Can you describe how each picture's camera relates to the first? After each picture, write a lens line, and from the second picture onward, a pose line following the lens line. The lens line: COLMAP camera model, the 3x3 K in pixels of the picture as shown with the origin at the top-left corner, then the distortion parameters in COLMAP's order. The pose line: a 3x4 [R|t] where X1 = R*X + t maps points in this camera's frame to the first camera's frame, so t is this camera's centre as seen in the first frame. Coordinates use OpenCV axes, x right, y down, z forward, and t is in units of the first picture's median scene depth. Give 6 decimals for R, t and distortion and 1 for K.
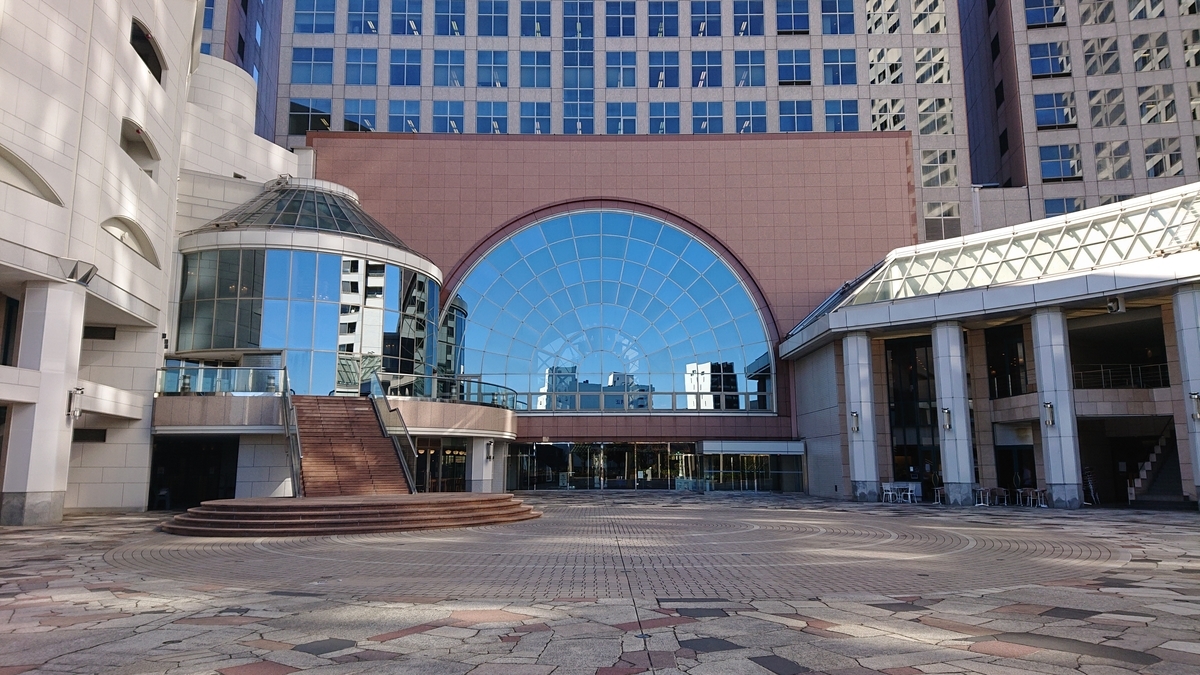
lens RADIAL K [[779.8, 0, 600.0], [0, 779.8, 337.5], [0, 0, 1]] dist [0.154523, -0.201511]
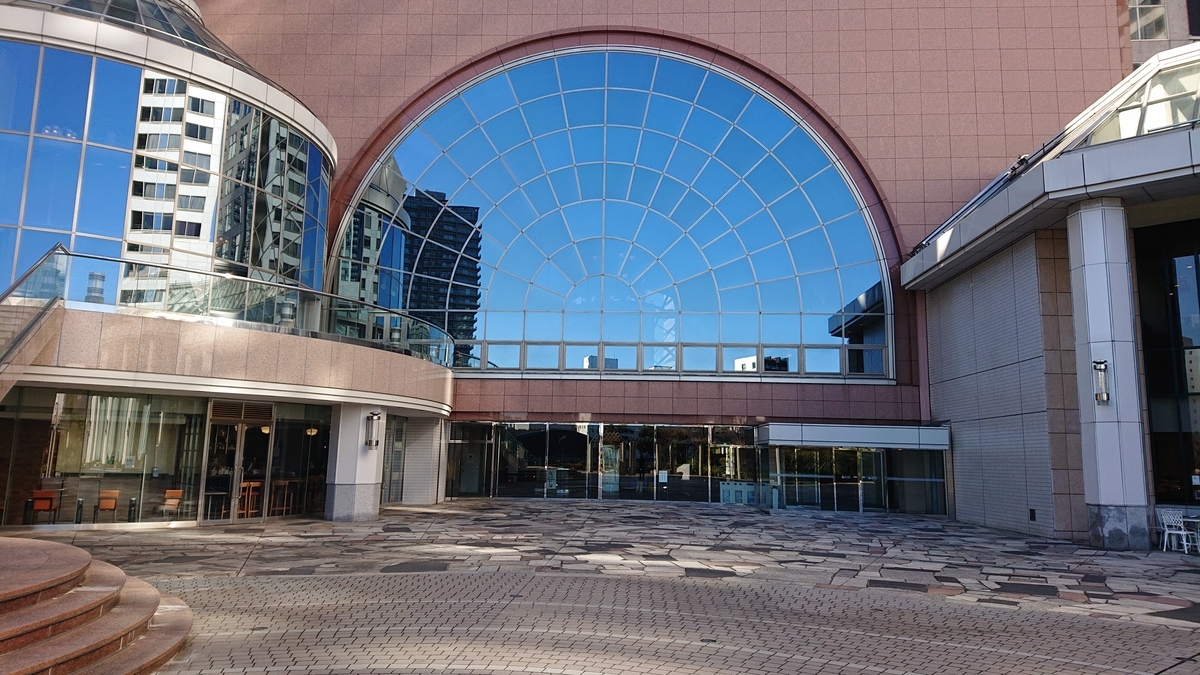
lens RADIAL K [[779.8, 0, 600.0], [0, 779.8, 337.5], [0, 0, 1]] dist [0.154523, -0.201511]
pose [[0.998356, 0.011928, -0.056066, 0.039377], [-0.011296, 0.999869, 0.011581, 0.067121], [0.056197, -0.010928, 0.998360, 0.434678]]
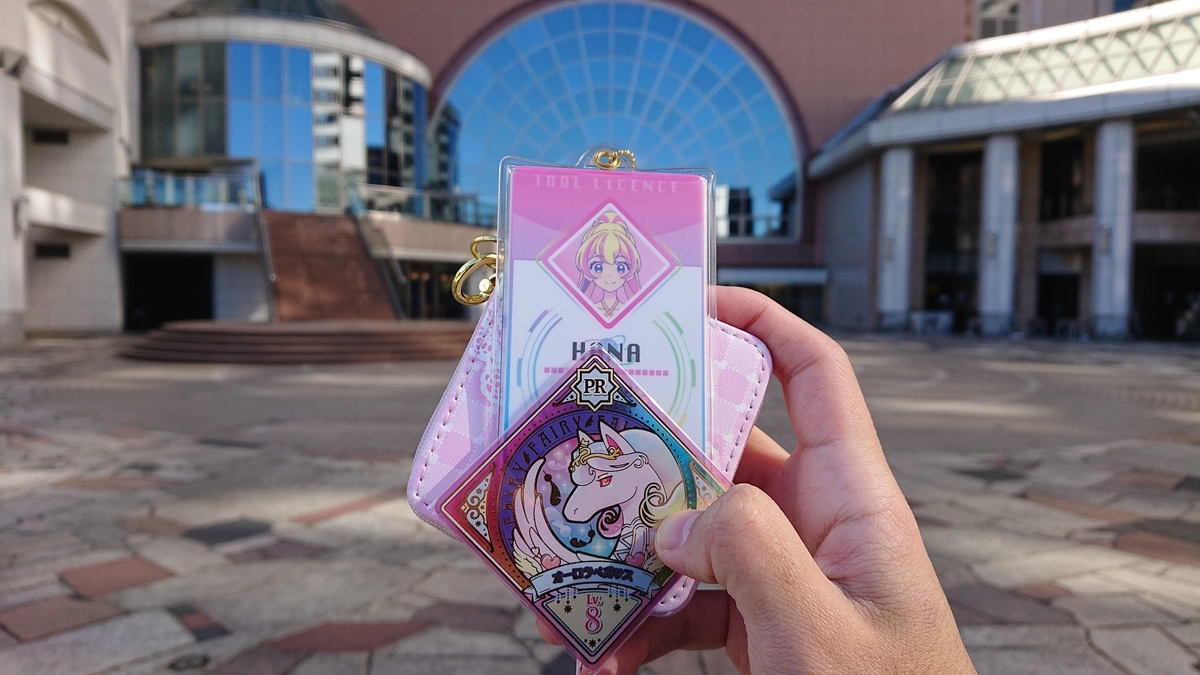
lens RADIAL K [[779.8, 0, 600.0], [0, 779.8, 337.5], [0, 0, 1]] dist [0.154523, -0.201511]
pose [[0.999896, 0.011569, -0.008624, -0.000115], [-0.009434, 0.976351, 0.215987, 0.012620], [0.010919, -0.215884, 0.976358, 0.079888]]
